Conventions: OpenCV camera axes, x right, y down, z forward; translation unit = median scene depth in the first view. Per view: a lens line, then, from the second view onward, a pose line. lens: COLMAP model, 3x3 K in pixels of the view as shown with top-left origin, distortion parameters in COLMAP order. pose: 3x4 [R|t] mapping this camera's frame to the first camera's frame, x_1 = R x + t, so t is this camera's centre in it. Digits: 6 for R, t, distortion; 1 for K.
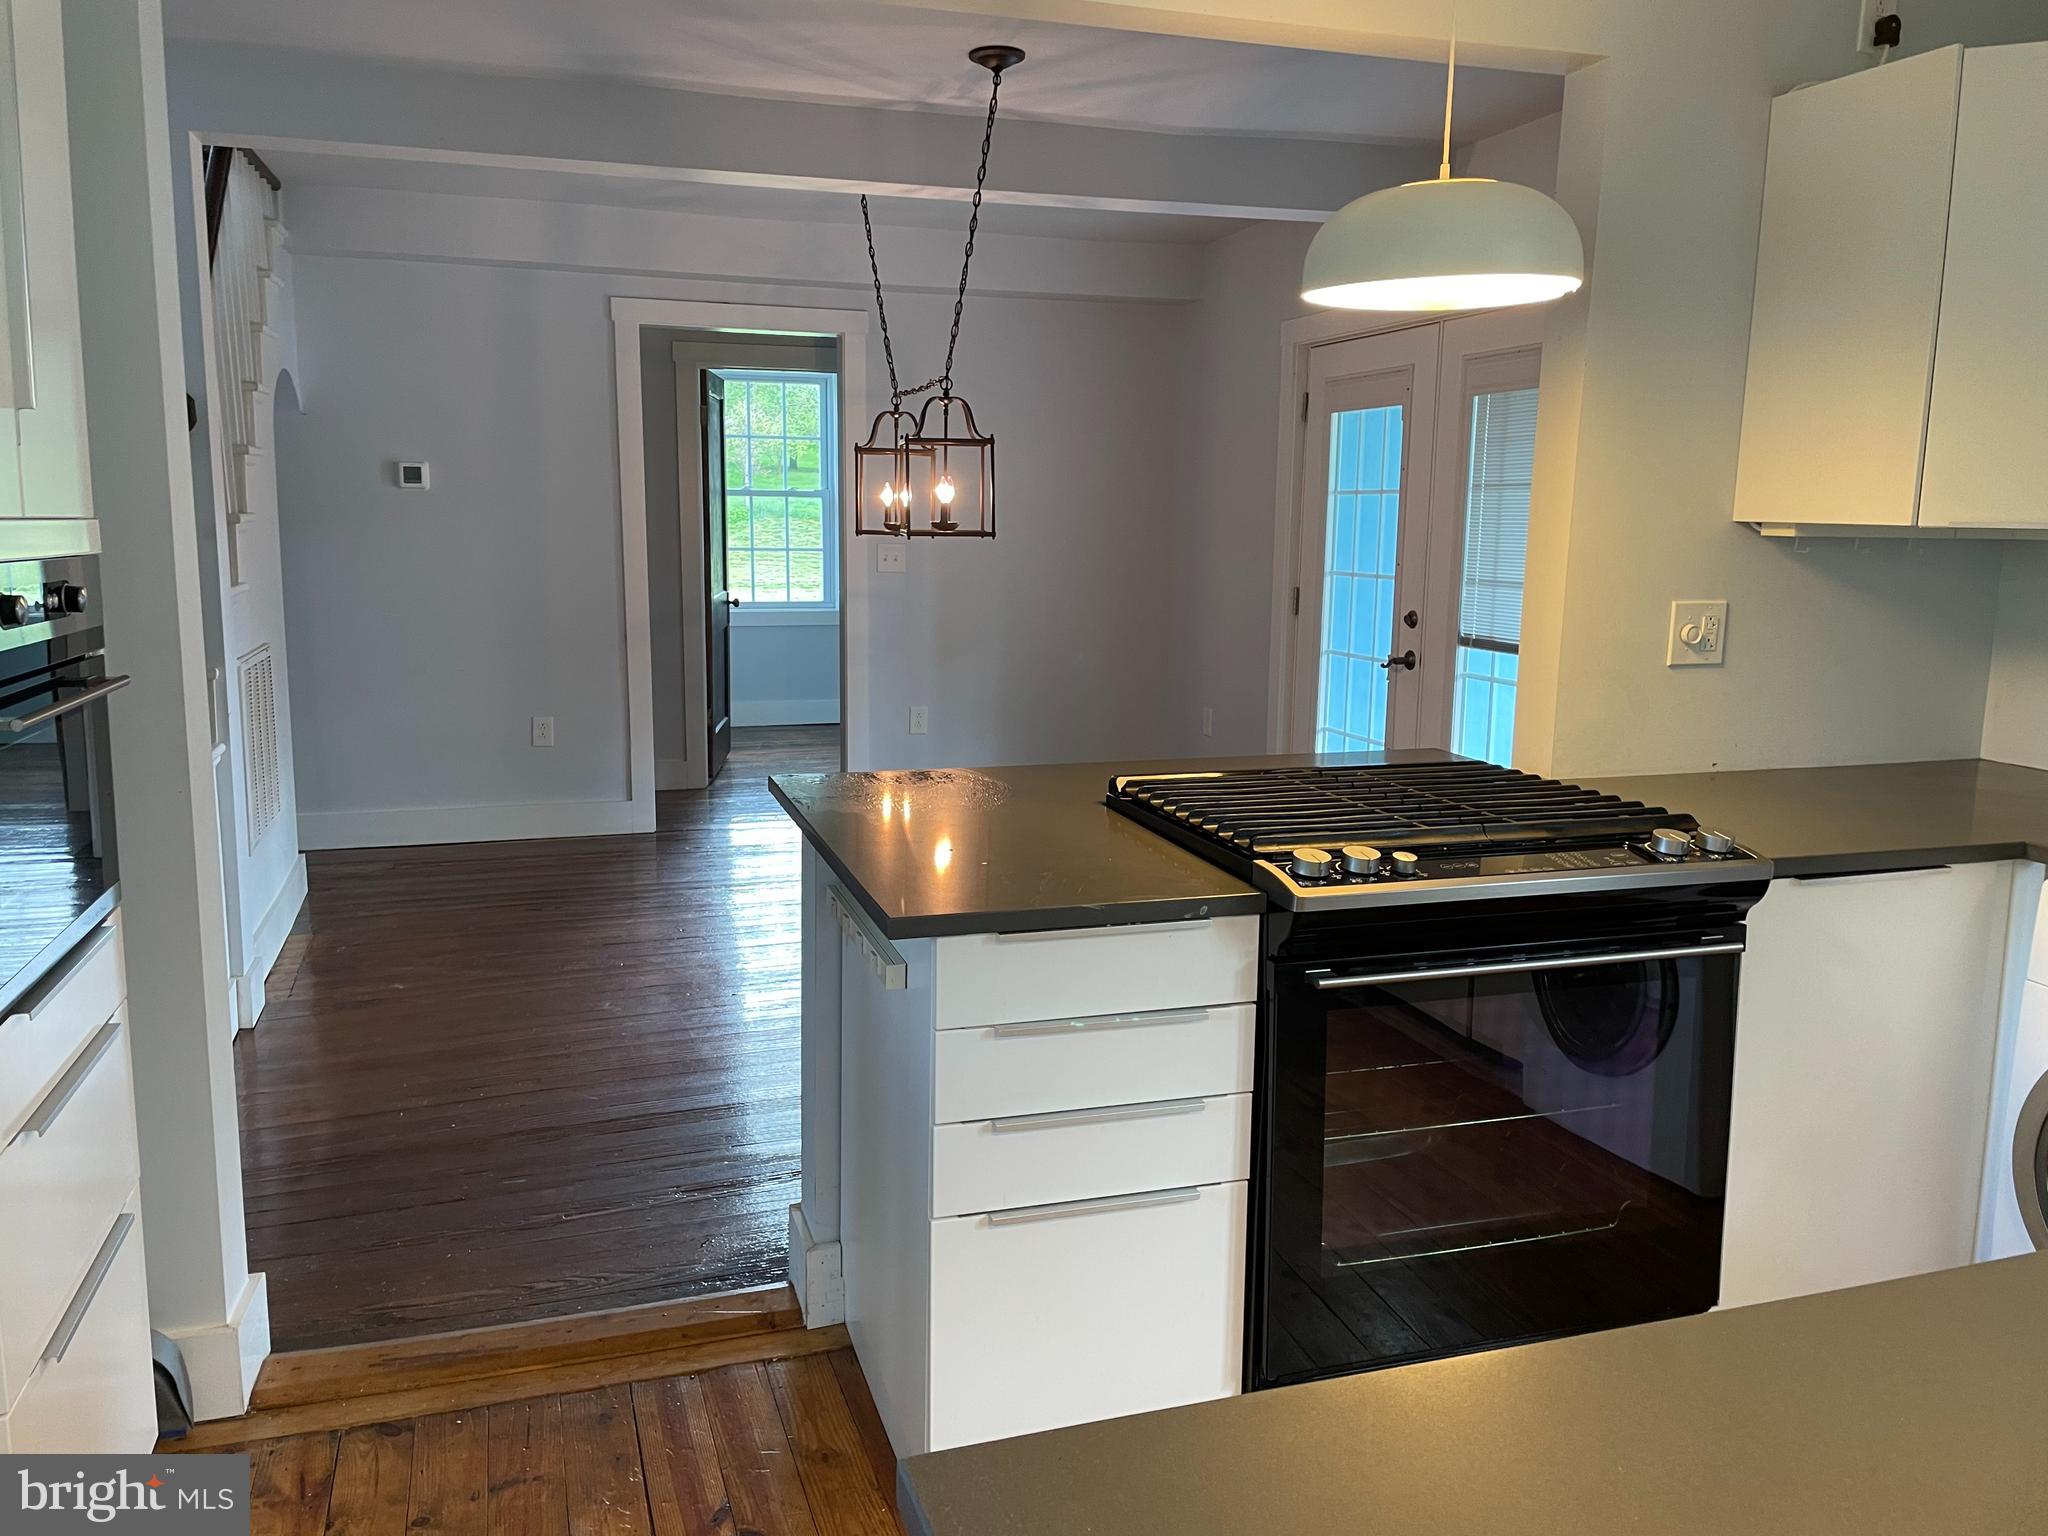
lens RADIAL K [[1595.7, 0, 1084.1], [0, 1595.7, 762.8], [0, 0, 1]] dist [0.088623, -0.129145]
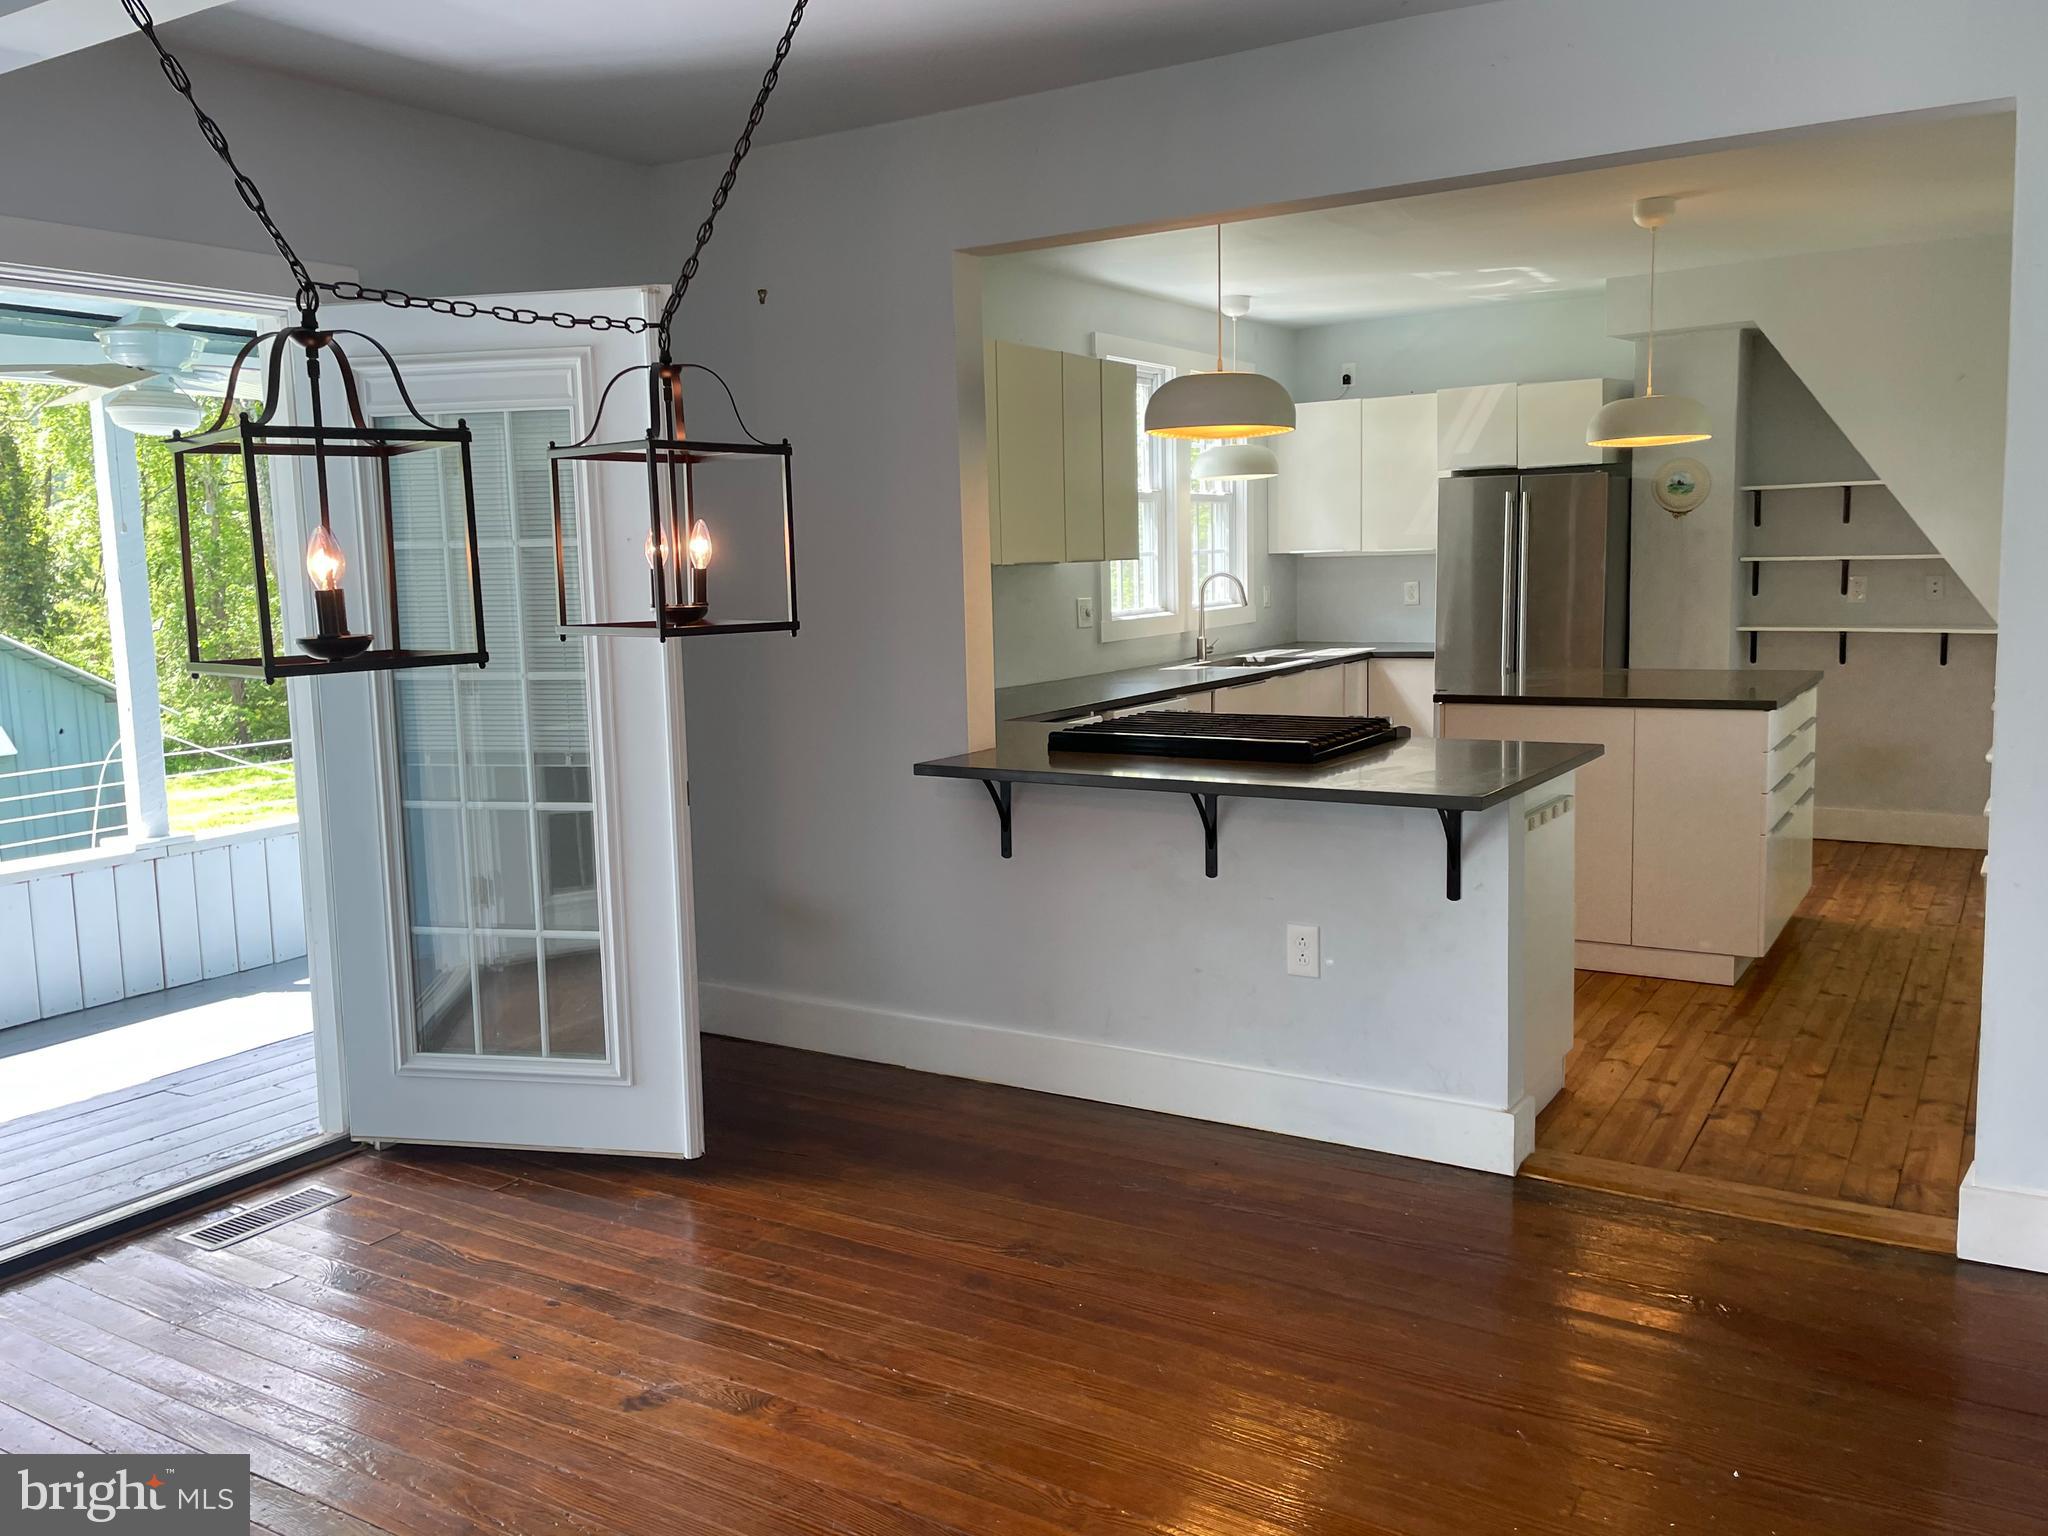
lens RADIAL K [[1697.6, 0, 1024.0], [0, 1697.6, 768.0], [0, 0, 1]] dist [0.000407, -0.003367]
pose [[-0.635427, -0.110524, 0.764210, -0.591638], [0.145191, 0.954948, 0.258833, -0.231989], [-0.758388, 0.275425, -0.590753, 1.301800]]
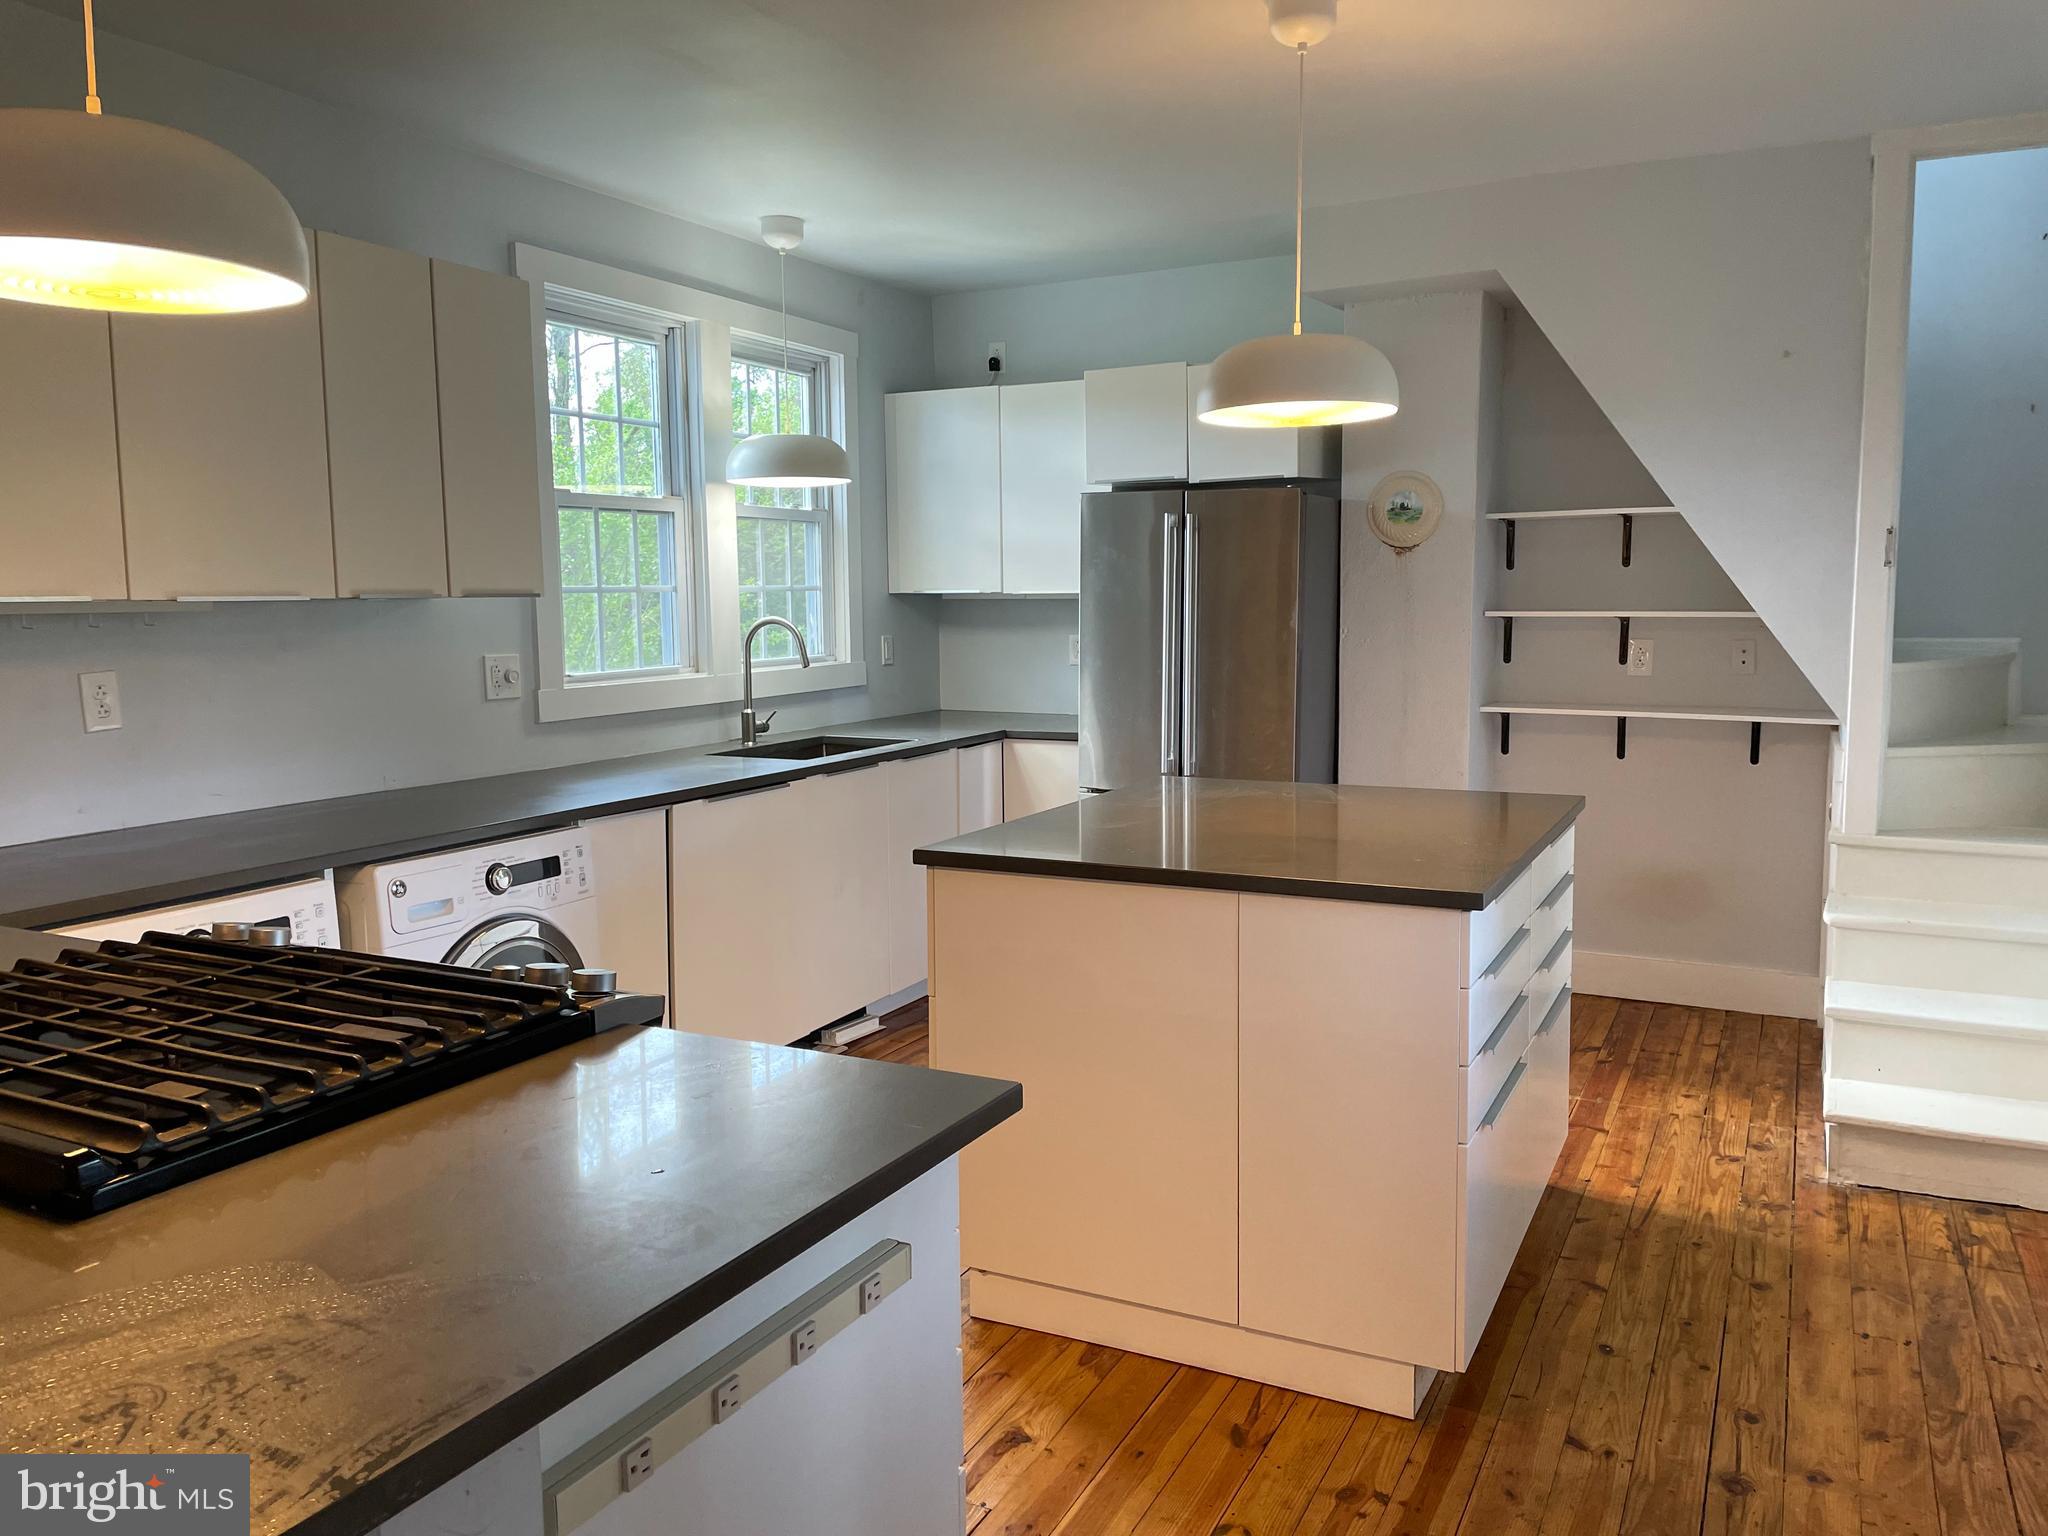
lens RADIAL K [[1595.7, 0, 1084.1], [0, 1595.7, 762.8], [0, 0, 1]] dist [0.088623, -0.129145]
pose [[-0.720883, -0.103018, 0.685358, -0.347888], [0.107588, 0.960268, 0.257506, -0.125078], [-0.684655, 0.259368, -0.681157, 0.766486]]
